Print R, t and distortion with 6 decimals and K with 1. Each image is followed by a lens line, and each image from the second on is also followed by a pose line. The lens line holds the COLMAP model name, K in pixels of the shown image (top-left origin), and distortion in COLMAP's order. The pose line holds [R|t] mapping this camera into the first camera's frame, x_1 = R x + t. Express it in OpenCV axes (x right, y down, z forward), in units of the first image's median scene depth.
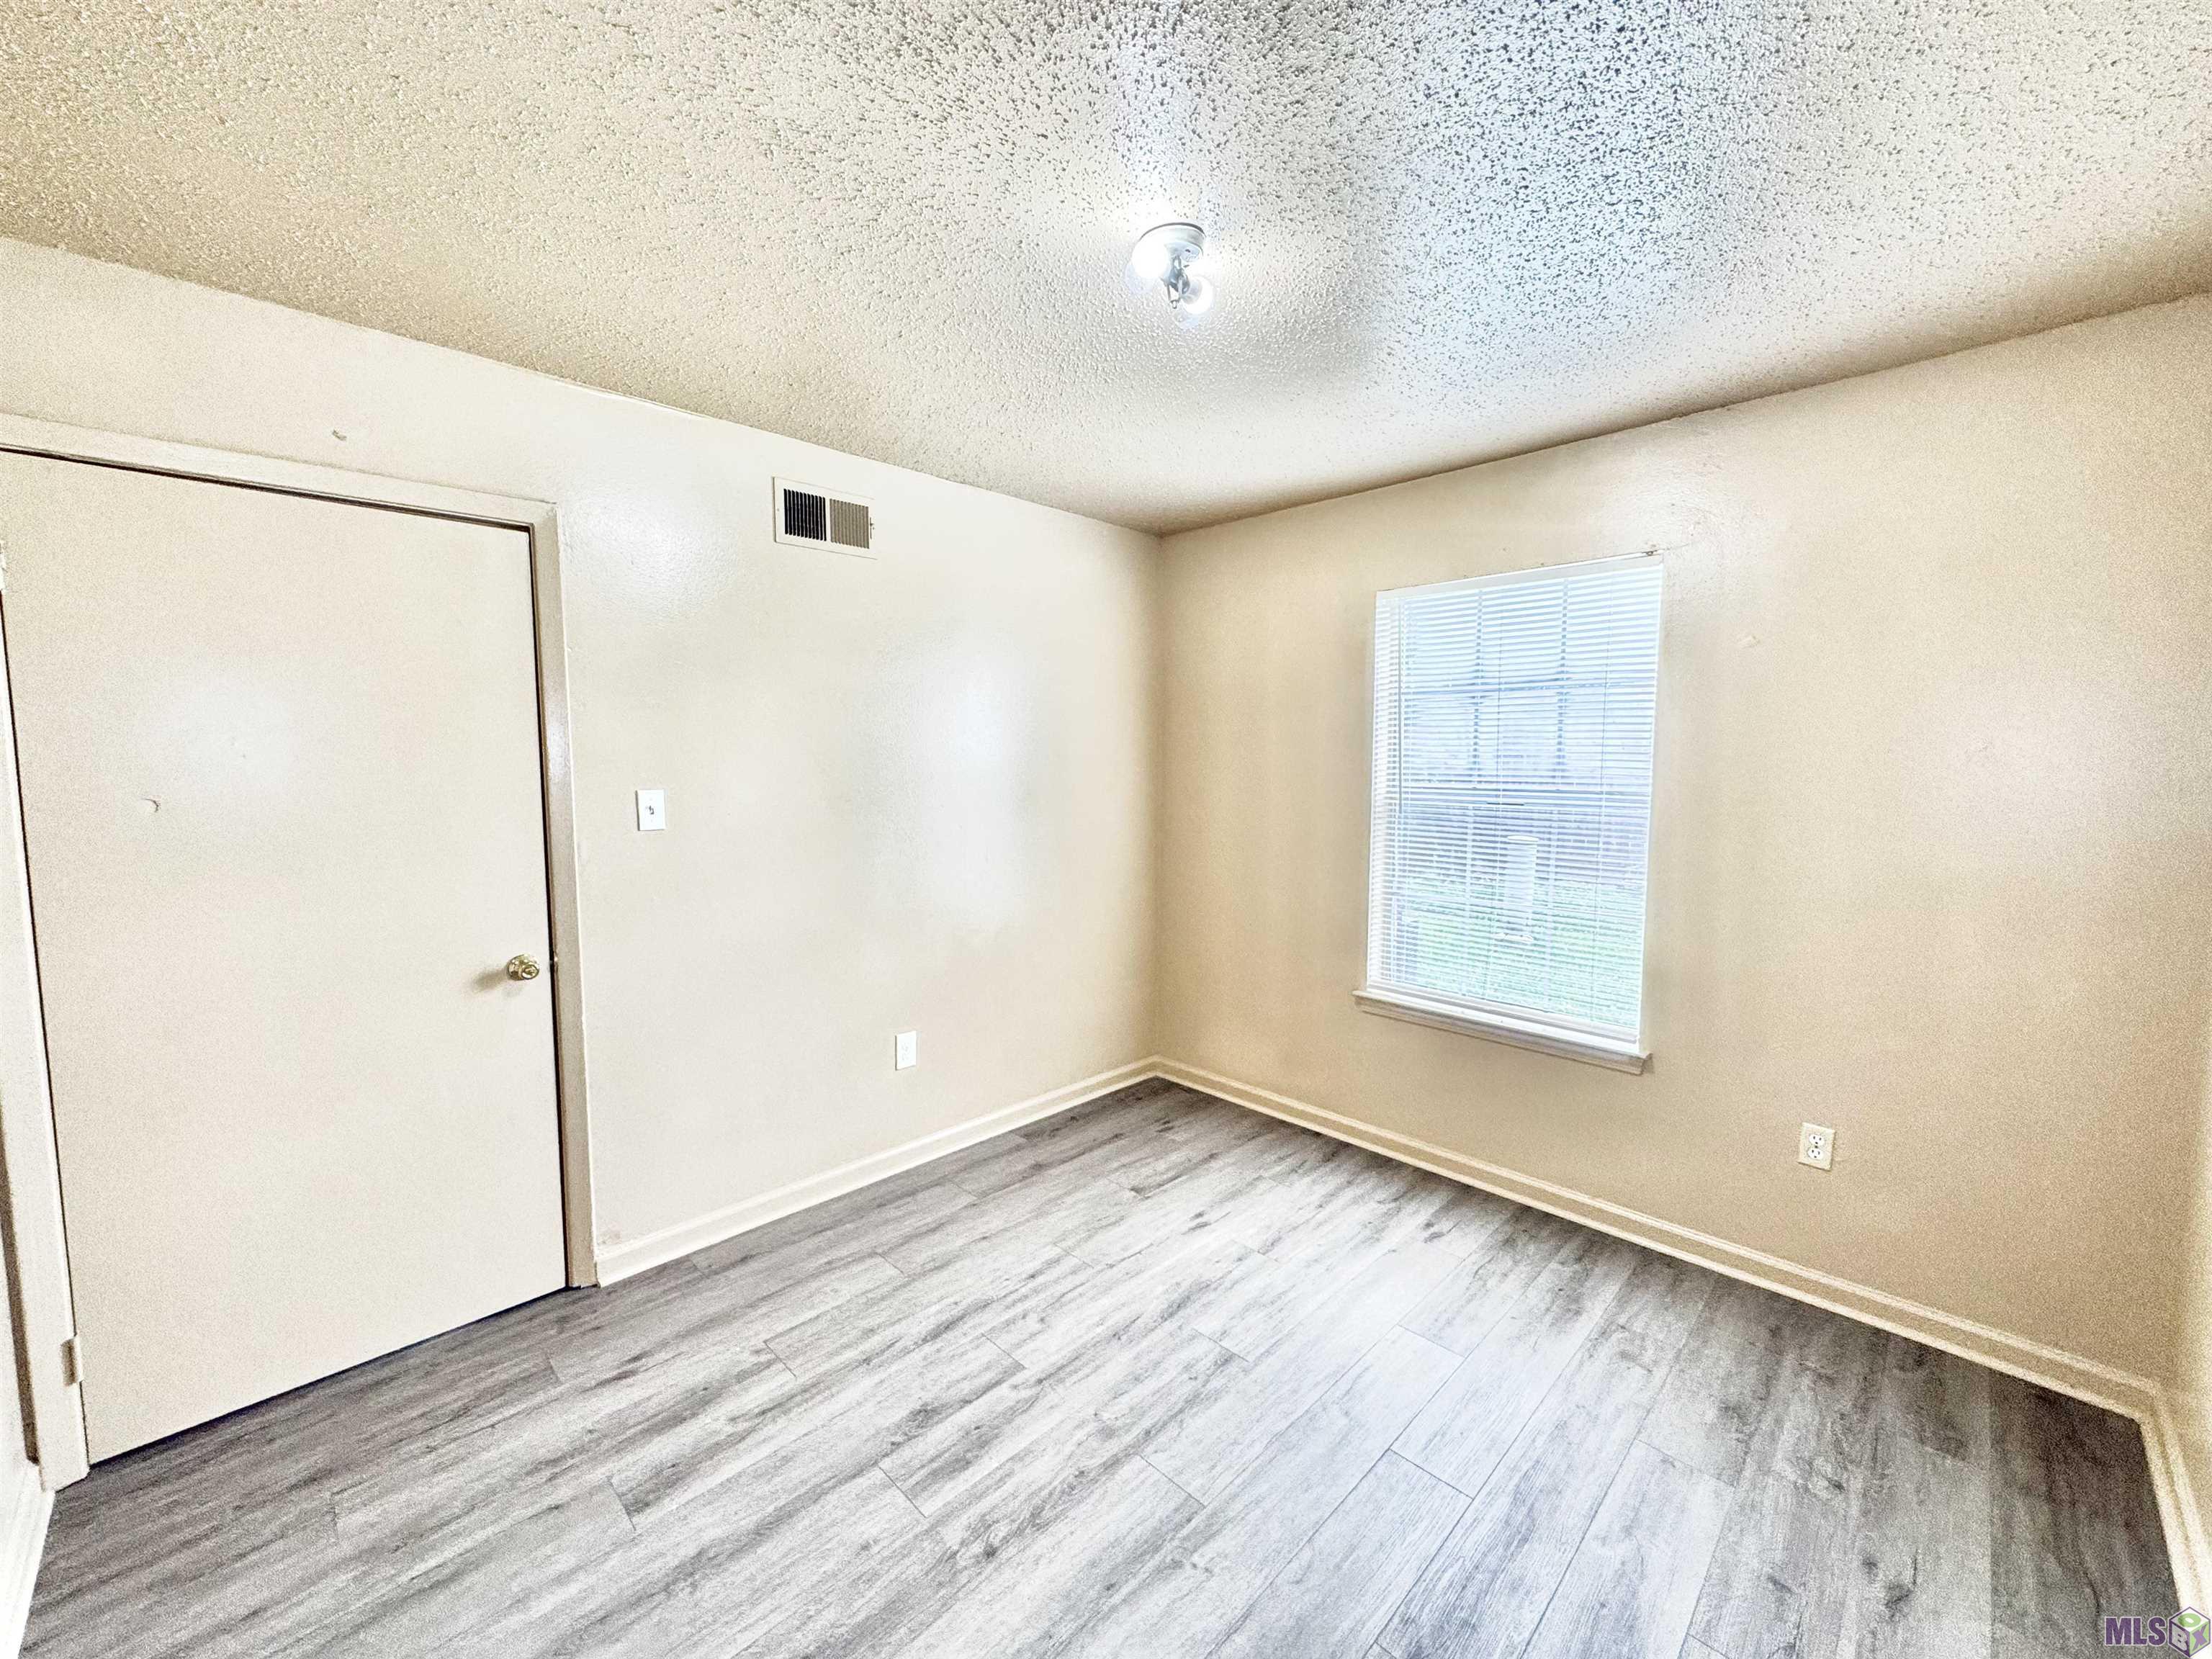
lens RADIAL K [[885.5, 0, 1096.1], [0, 885.5, 825.9], [0, 0, 1]] dist [0.003853, 0.000117]
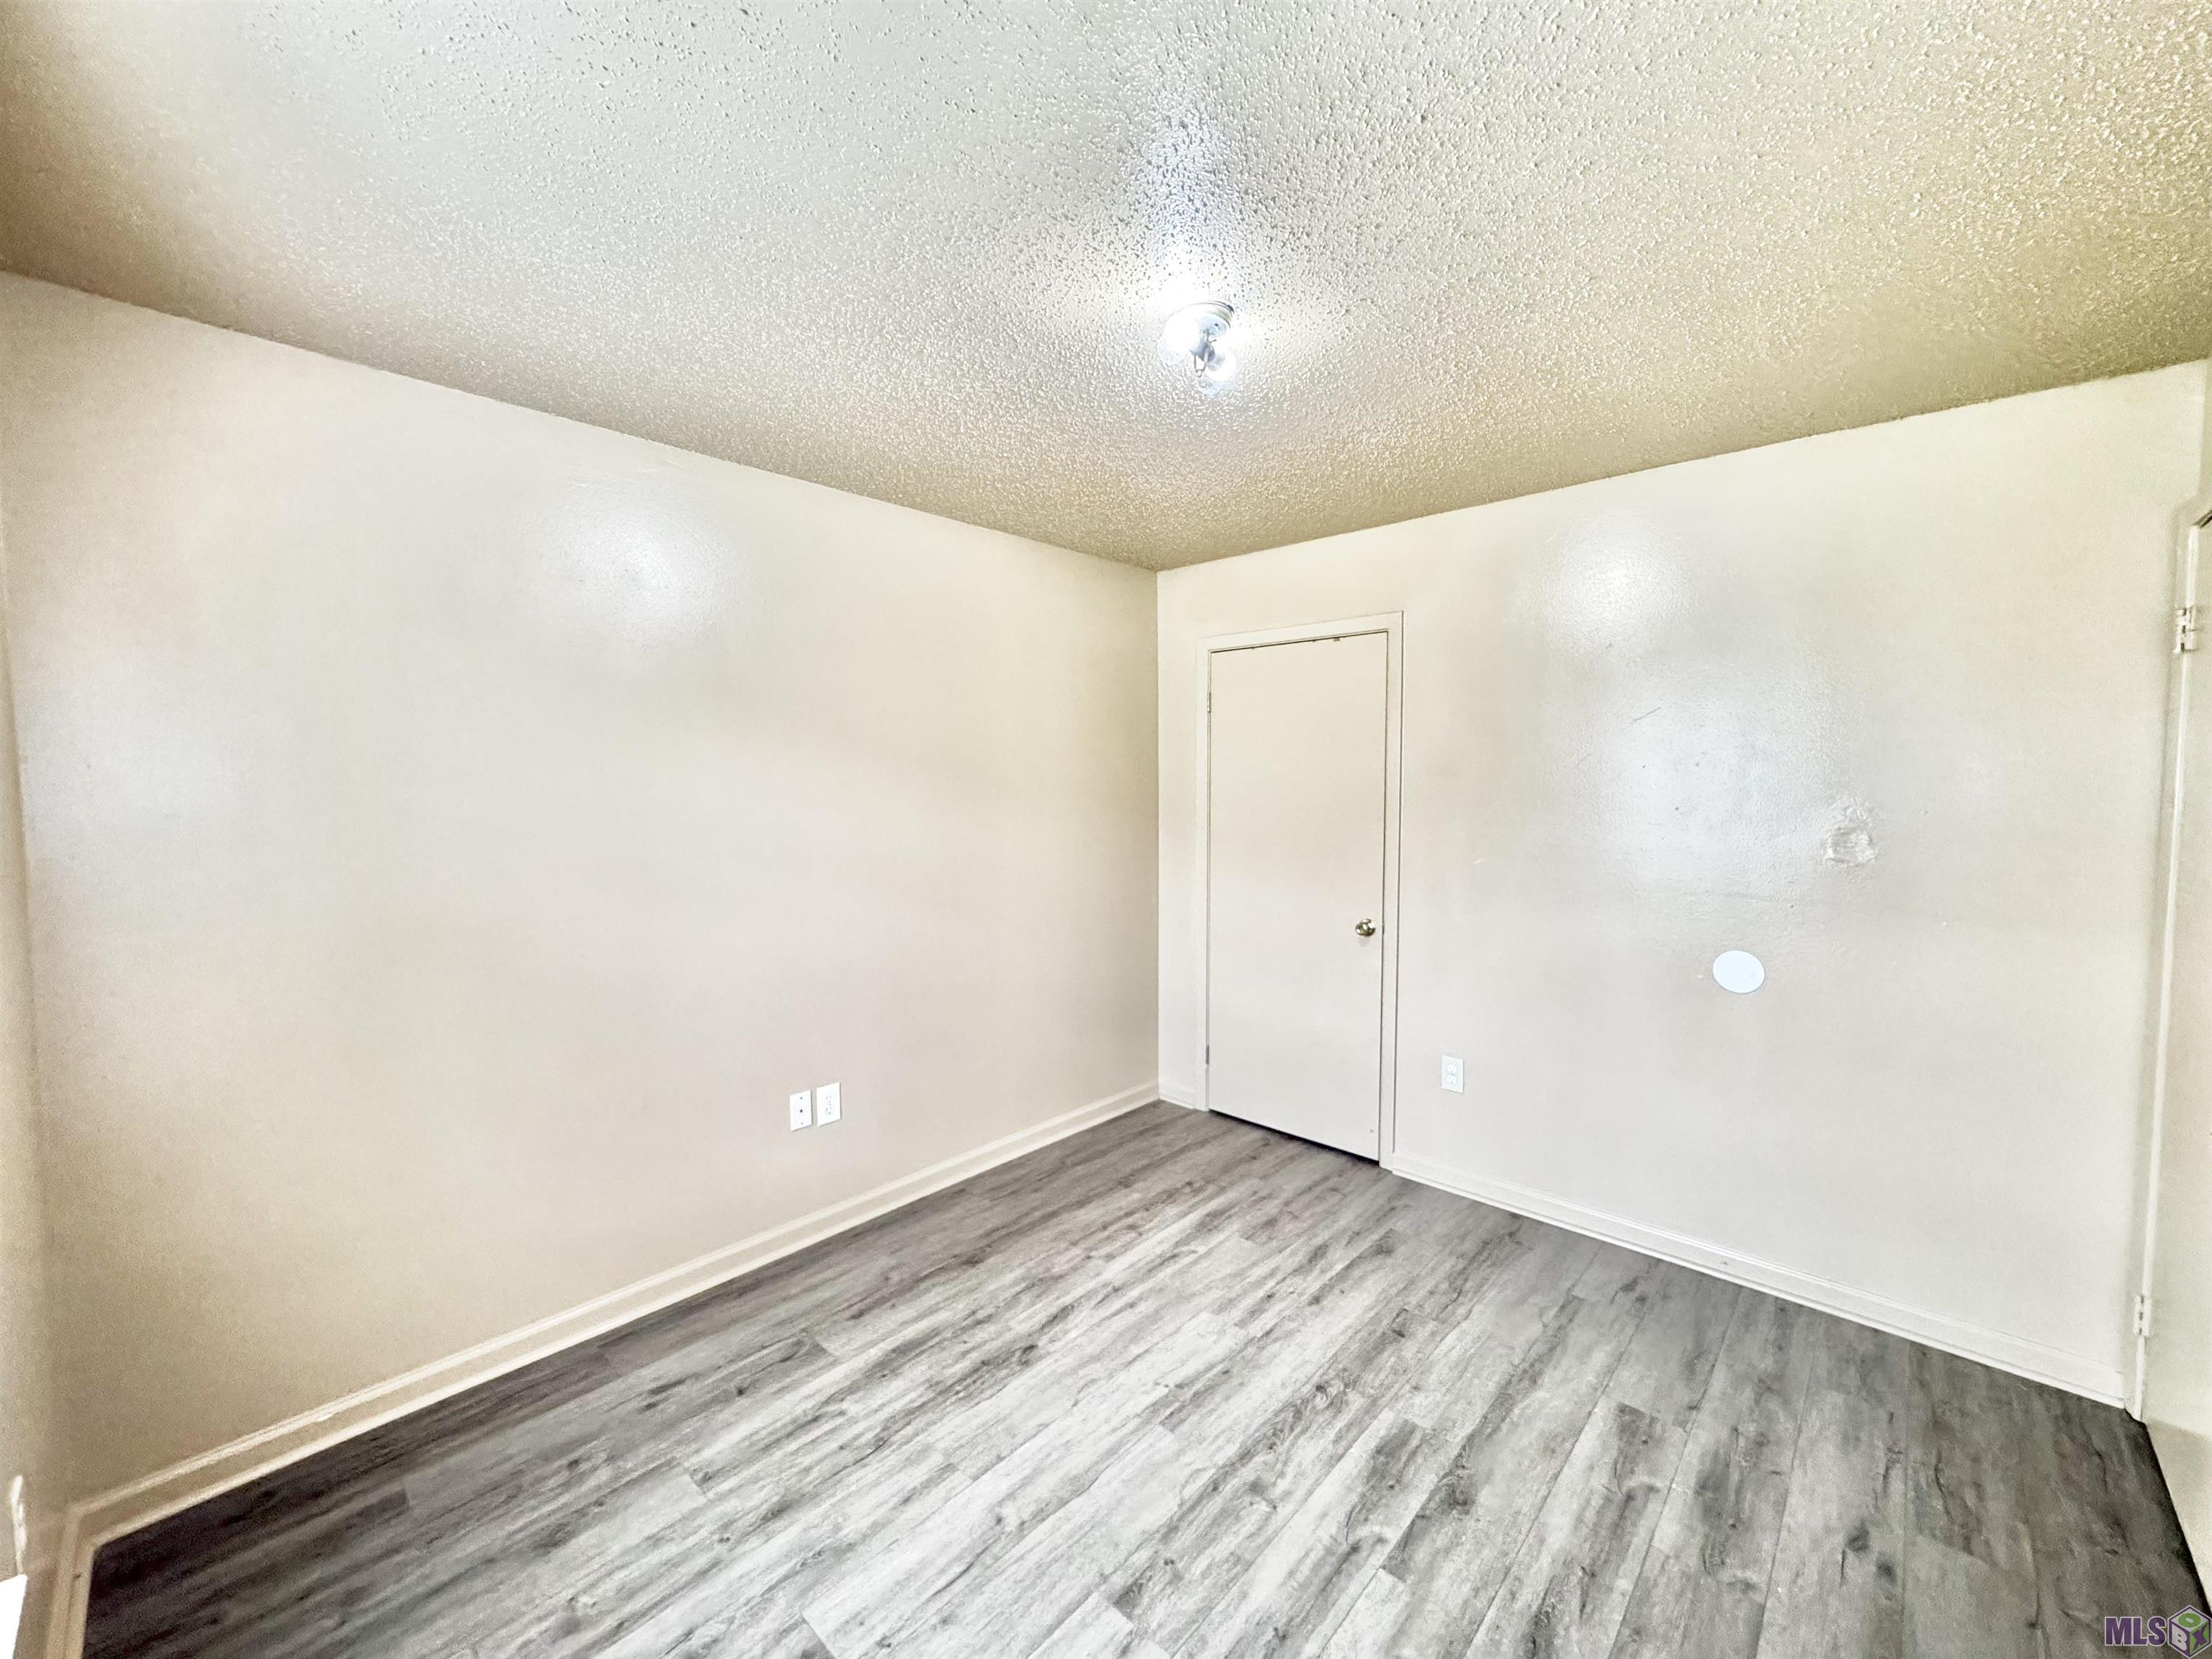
lens RADIAL K [[885.5, 0, 1093.1], [0, 885.5, 823.3], [0, 0, 1]] dist [0.003853, 0.000117]
pose [[-0.999438, -0.000063, -0.033515, 0.216350], [-0.004806, 0.989930, 0.141474, -0.164927], [0.033168, 0.141555, -0.989375, 1.783338]]
